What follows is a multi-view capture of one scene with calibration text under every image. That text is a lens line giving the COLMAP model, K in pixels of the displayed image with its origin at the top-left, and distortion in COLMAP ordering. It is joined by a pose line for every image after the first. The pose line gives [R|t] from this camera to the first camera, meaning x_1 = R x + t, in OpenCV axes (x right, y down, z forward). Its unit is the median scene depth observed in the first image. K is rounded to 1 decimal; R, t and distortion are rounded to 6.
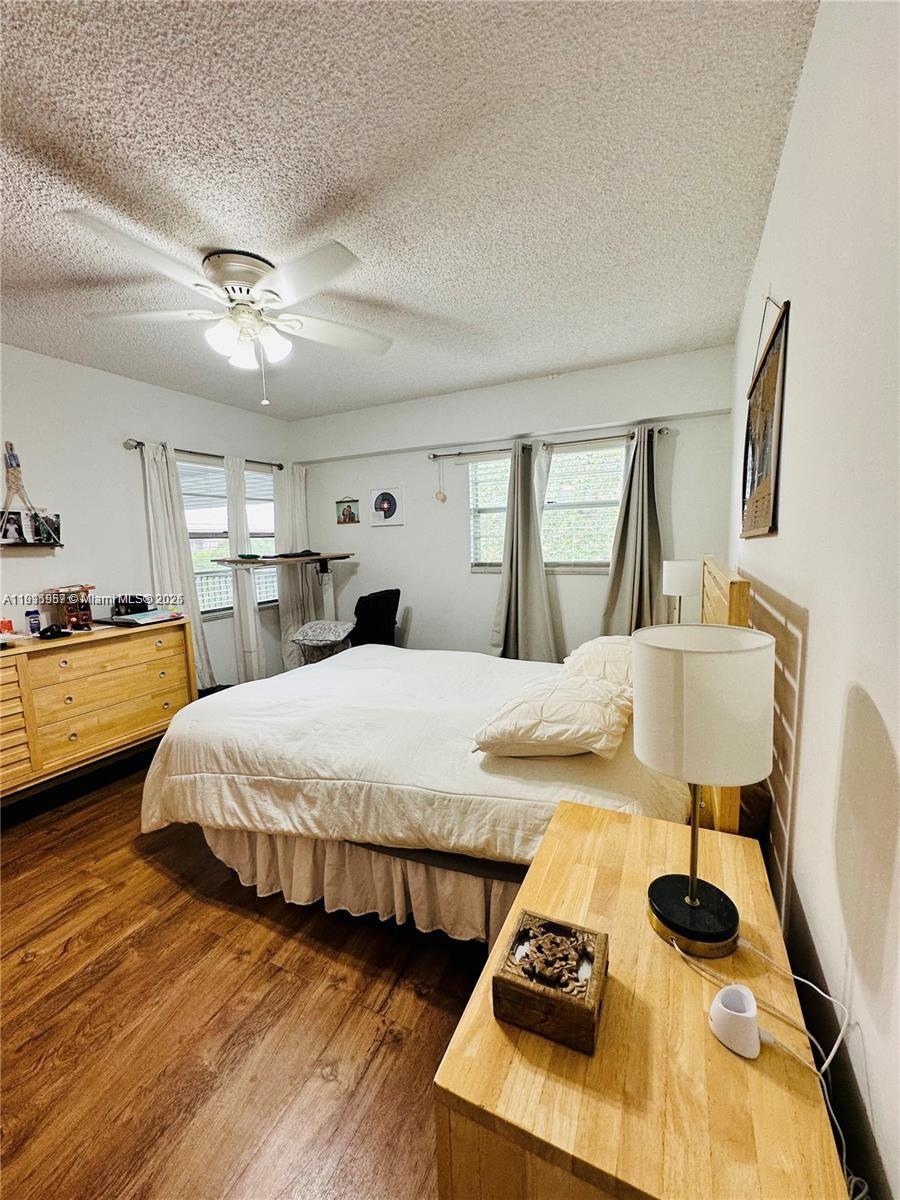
lens RADIAL K [[478.0, 0, 449.6], [0, 478.0, 598.3], [0, 0, 1]] dist [-0.002888, 0.000602]
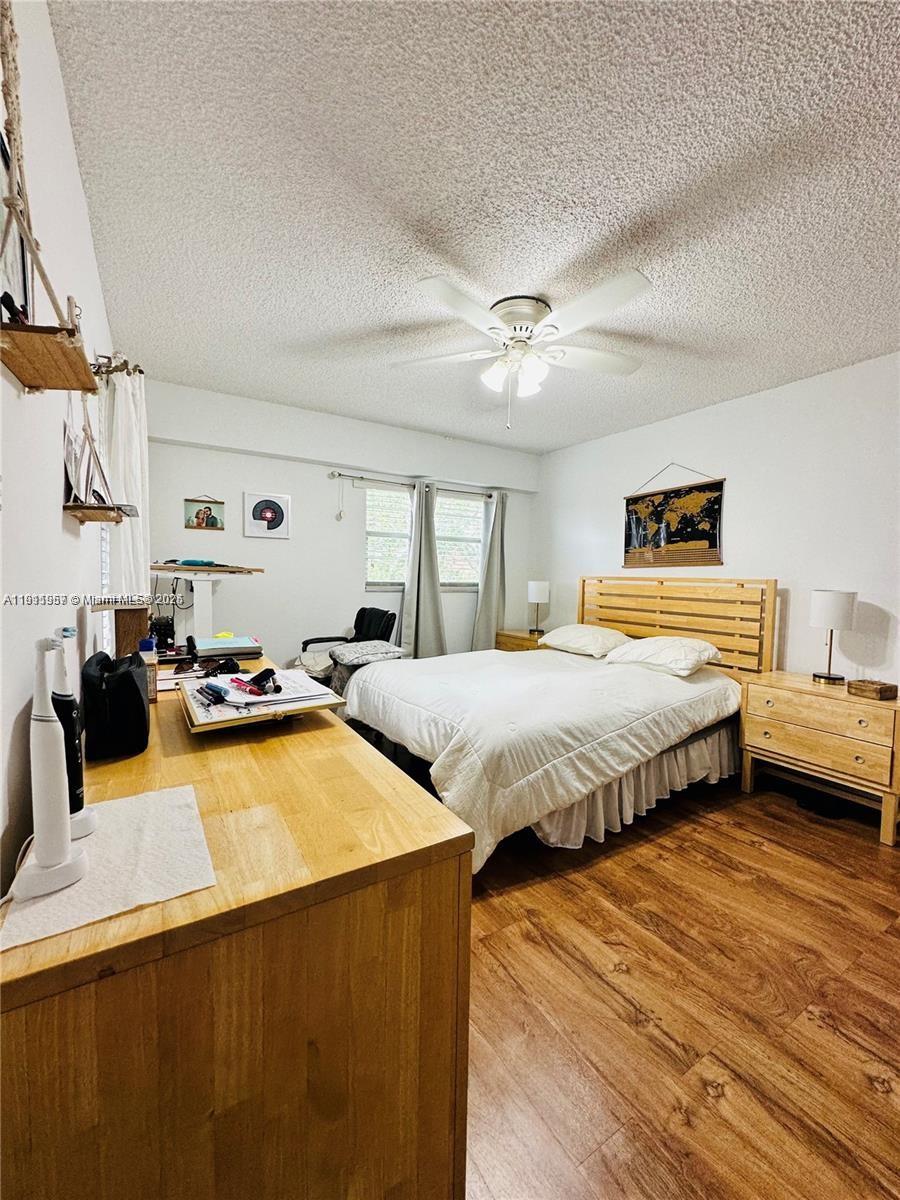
lens RADIAL K [[478.2, 0, 451.4], [0, 478.2, 598.3], [0, 0, 1]] dist [-0.001940, 0.000432]
pose [[0.534122, -0.003102, 0.845402, -1.413950], [0.069068, 0.996811, -0.039980, 0.030455], [-0.842581, 0.079744, 0.532633, 0.549625]]
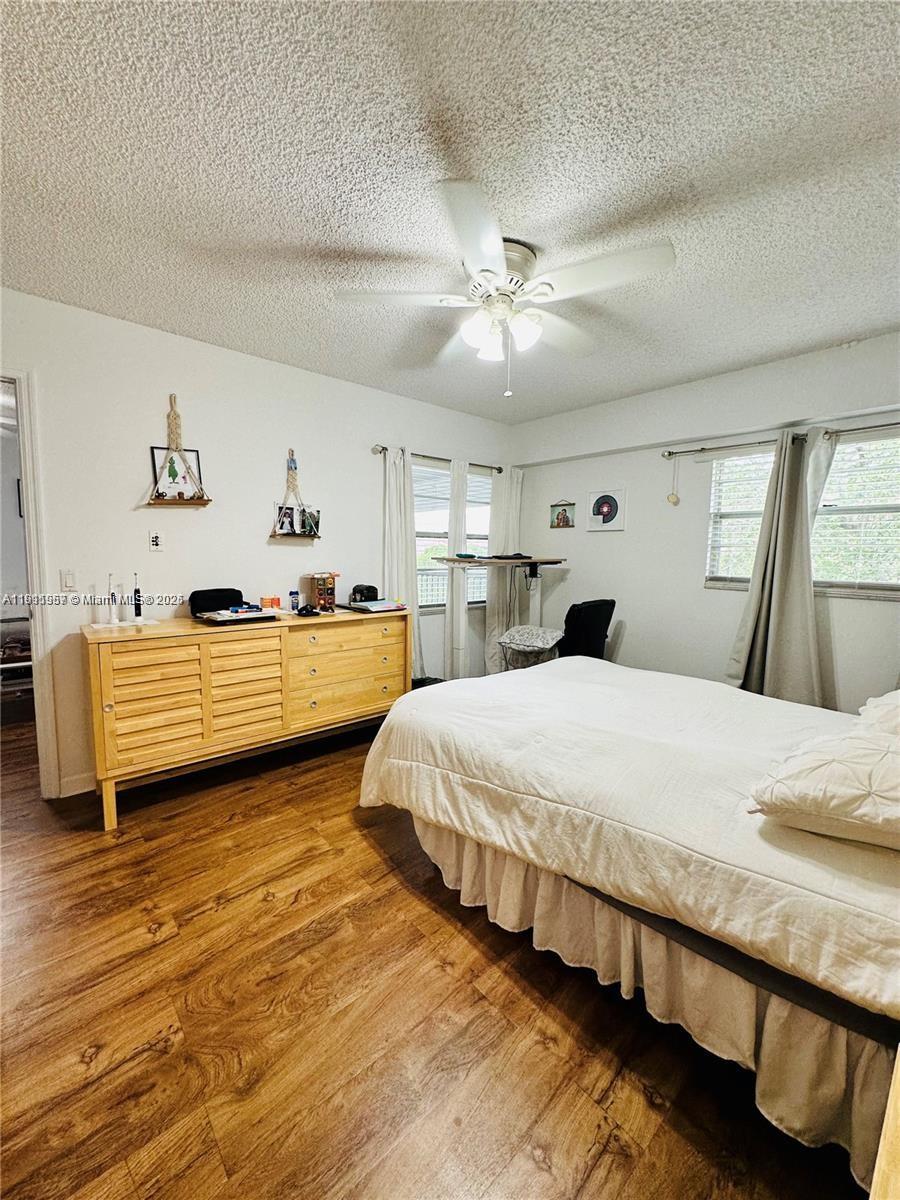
lens RADIAL K [[478.2, 0, 451.4], [0, 478.2, 598.3], [0, 0, 1]] dist [-0.001940, 0.000432]
pose [[0.922732, 0.079628, -0.377128, -0.093762], [-0.088313, 0.996076, -0.005763, 0.019682], [0.375190, 0.038623, 0.926143, 0.073169]]
